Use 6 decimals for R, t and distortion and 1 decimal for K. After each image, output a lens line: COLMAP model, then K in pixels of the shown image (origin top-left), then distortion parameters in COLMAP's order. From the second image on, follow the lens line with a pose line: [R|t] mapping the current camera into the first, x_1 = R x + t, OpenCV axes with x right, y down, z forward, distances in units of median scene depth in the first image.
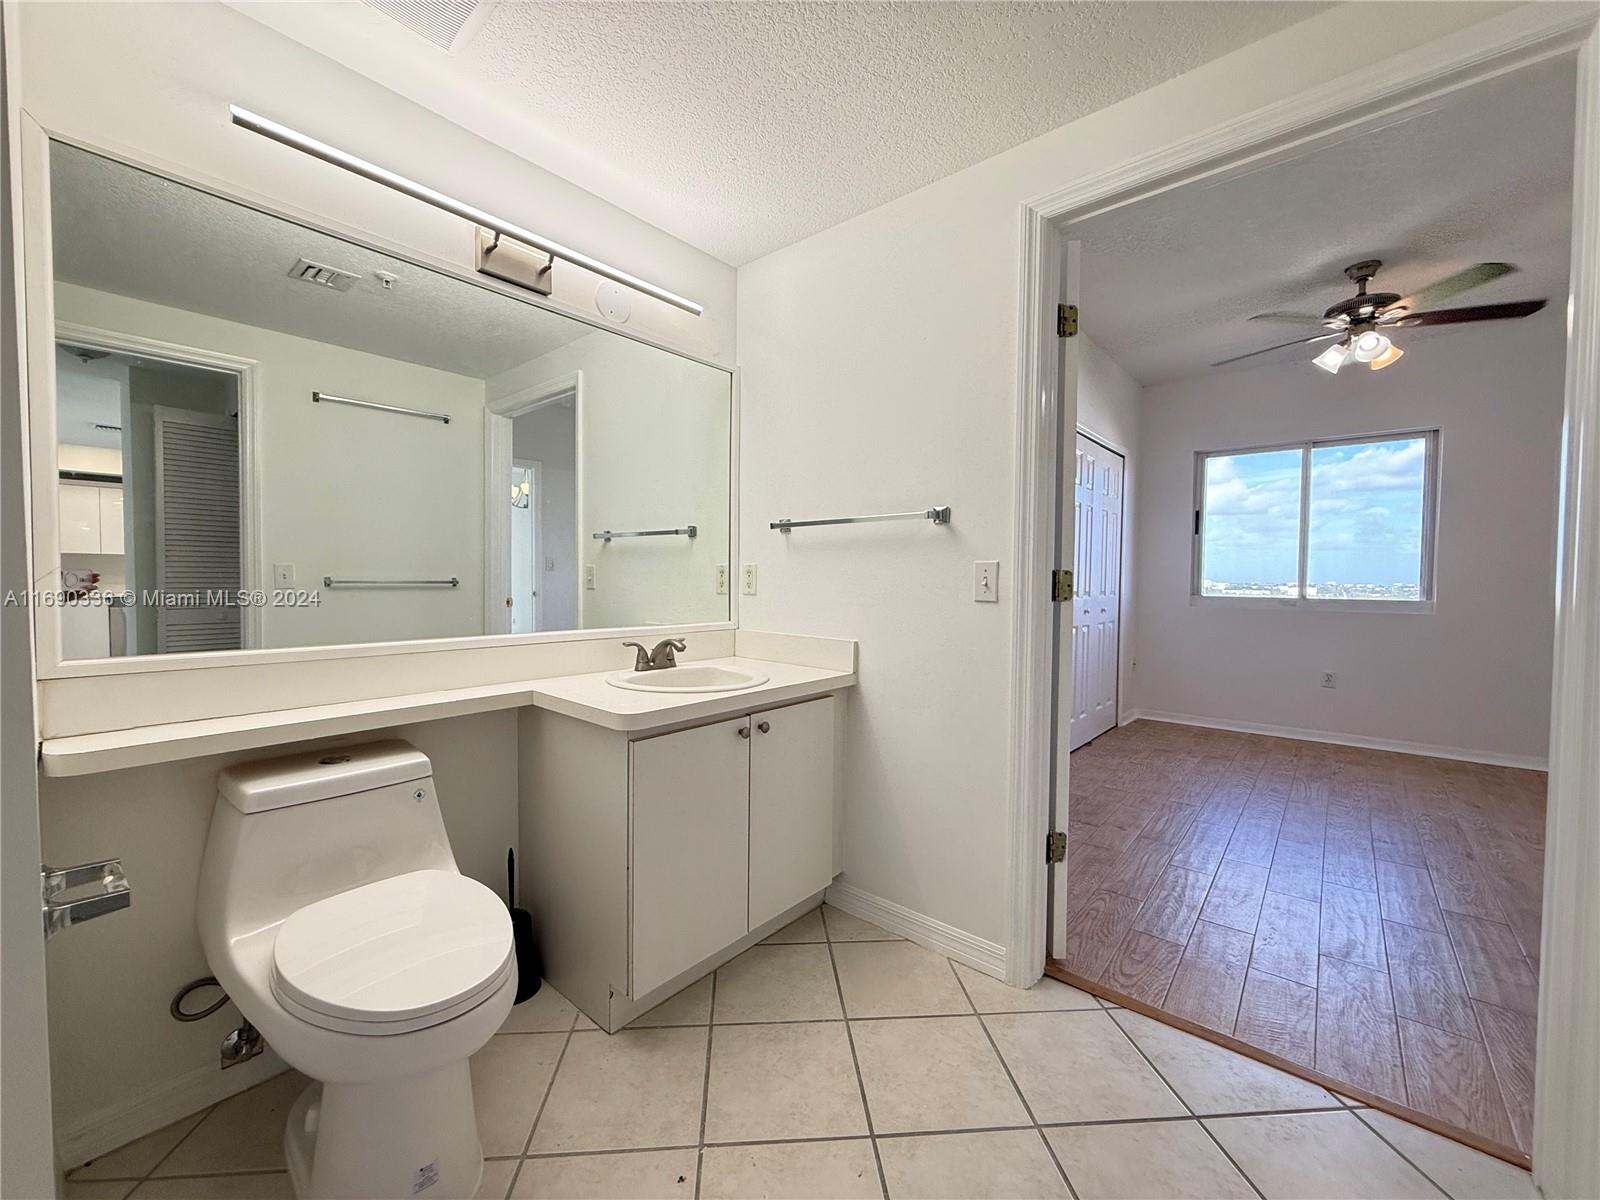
lens RADIAL K [[634.5, 0, 793.7], [0, 634.5, 596.6], [0, 0, 1]] dist [0.002586, -0.000215]
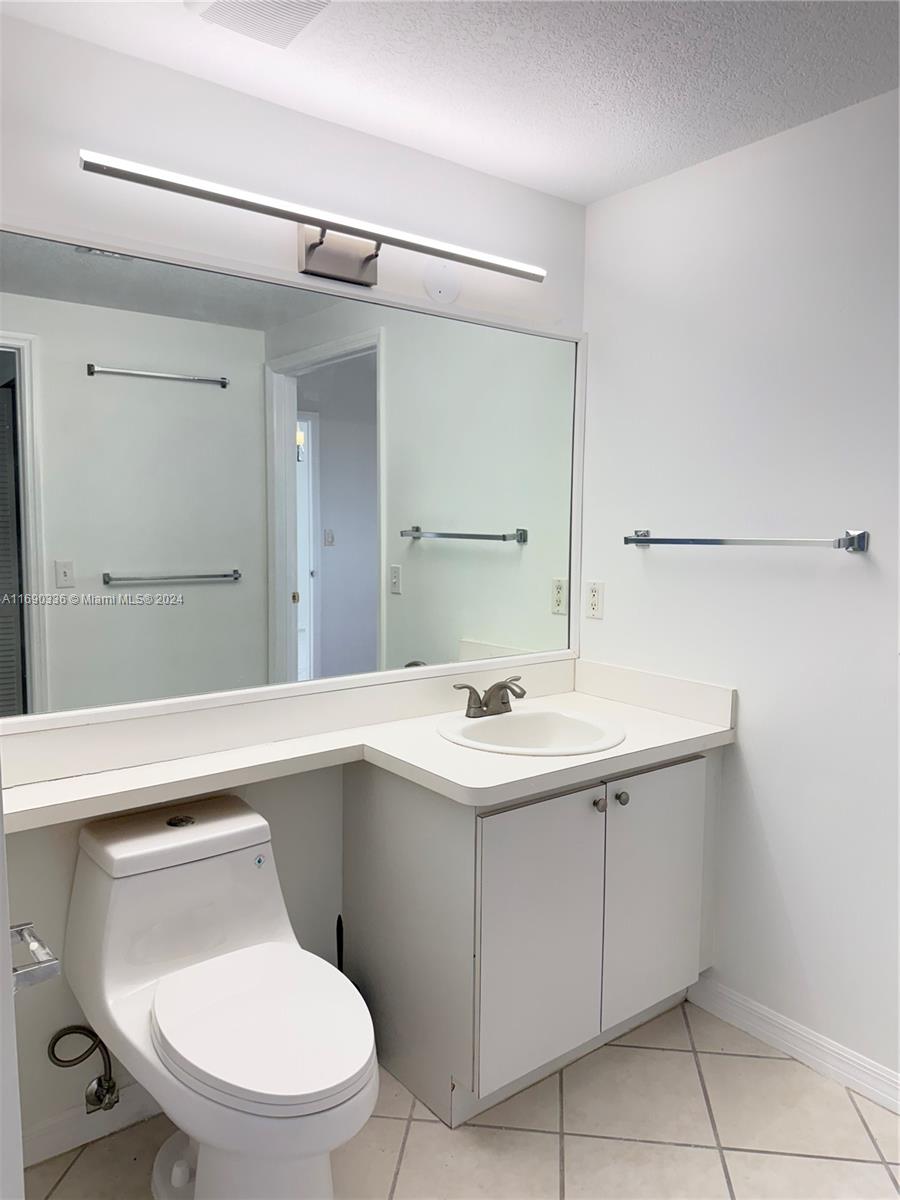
lens RADIAL K [[838.5, 0, 451.9], [0, 838.5, 602.8], [0, 0, 1]] dist [0.089601, -0.121919]
pose [[0.981006, 0.015360, -0.193369, -0.054347], [-0.003069, 0.997964, 0.063704, -0.122607], [0.193954, -0.061900, 0.979056, -0.130152]]
